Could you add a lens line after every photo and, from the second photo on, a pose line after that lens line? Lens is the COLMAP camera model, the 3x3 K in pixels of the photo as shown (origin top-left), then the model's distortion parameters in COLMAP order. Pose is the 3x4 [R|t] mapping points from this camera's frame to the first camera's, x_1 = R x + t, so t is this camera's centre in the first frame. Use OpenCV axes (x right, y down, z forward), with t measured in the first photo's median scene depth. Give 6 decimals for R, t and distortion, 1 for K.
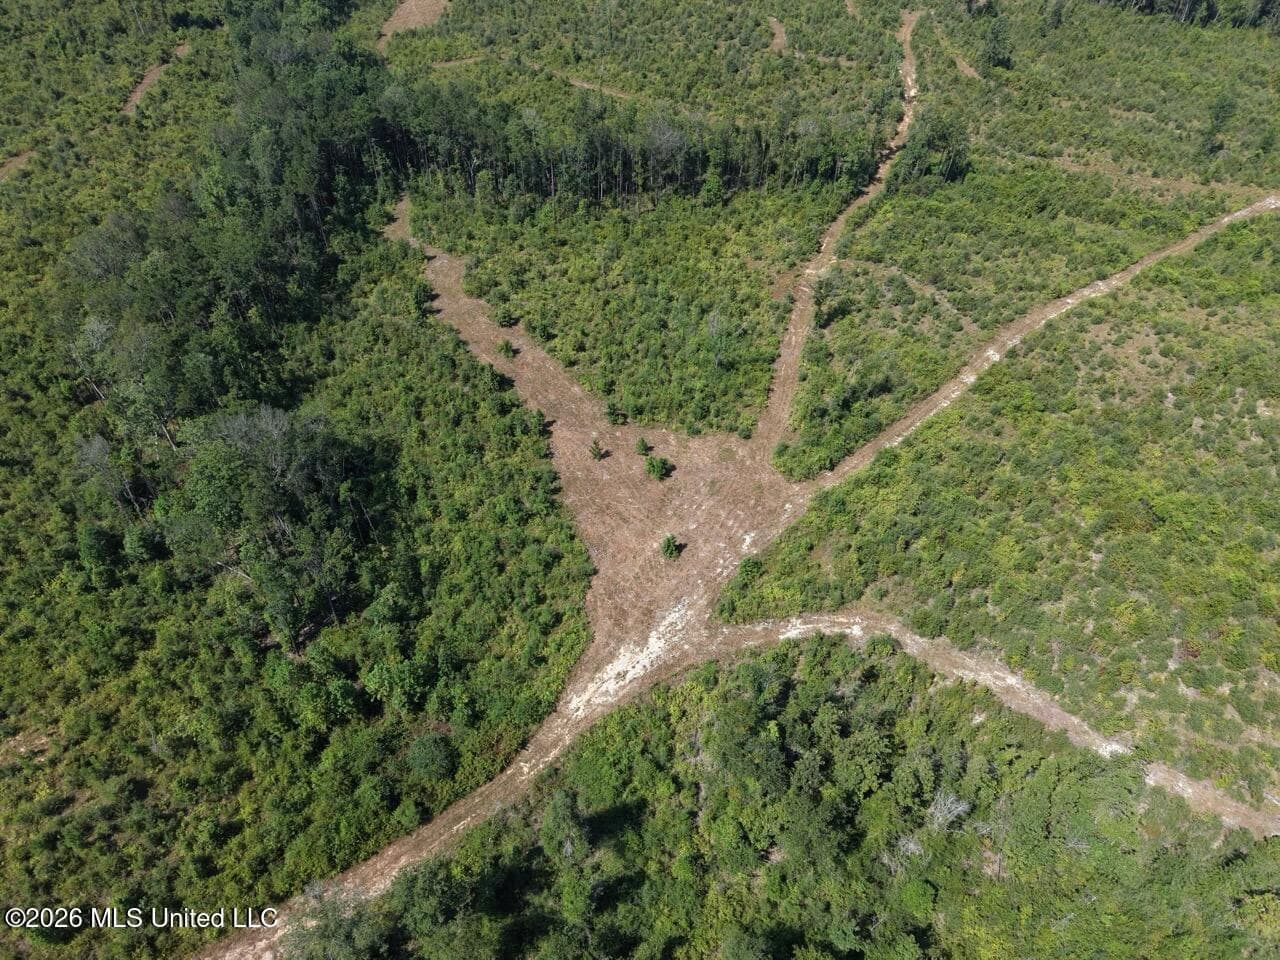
lens RADIAL K [[867.1, 0, 635.0], [0, 867.1, 479.1], [0, 0, 1]] dist [0.021479, -0.025336]
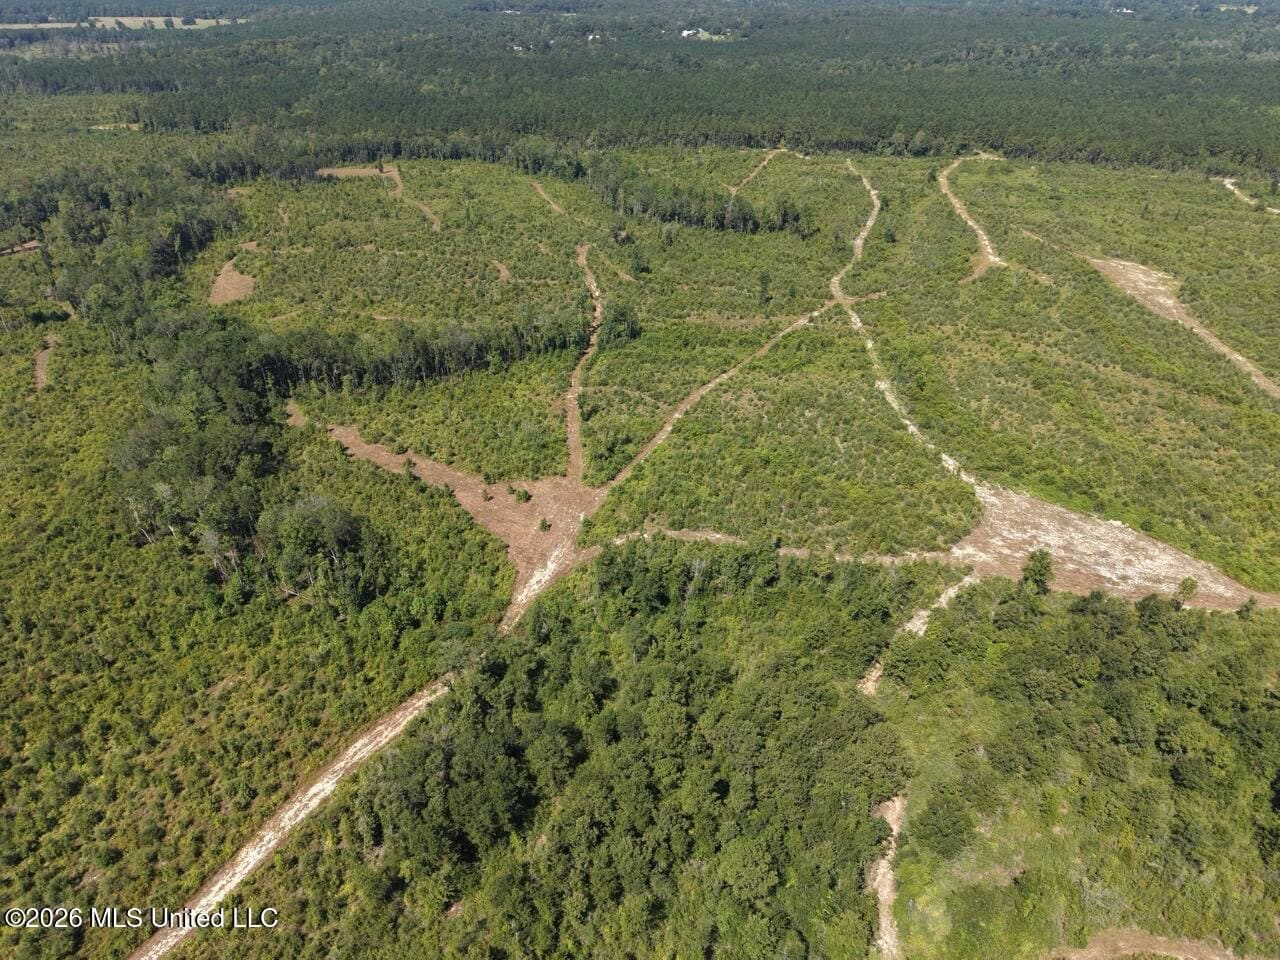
lens RADIAL K [[875.1, 0, 643.3], [0, 875.1, 454.8], [0, 0, 1]] dist [0.005376, -0.002693]
pose [[0.930854, -0.187766, 0.313457, -0.214607], [0.260128, 0.942989, -0.207619, 0.254329], [-0.256602, 0.274802, 0.926628, -0.571822]]
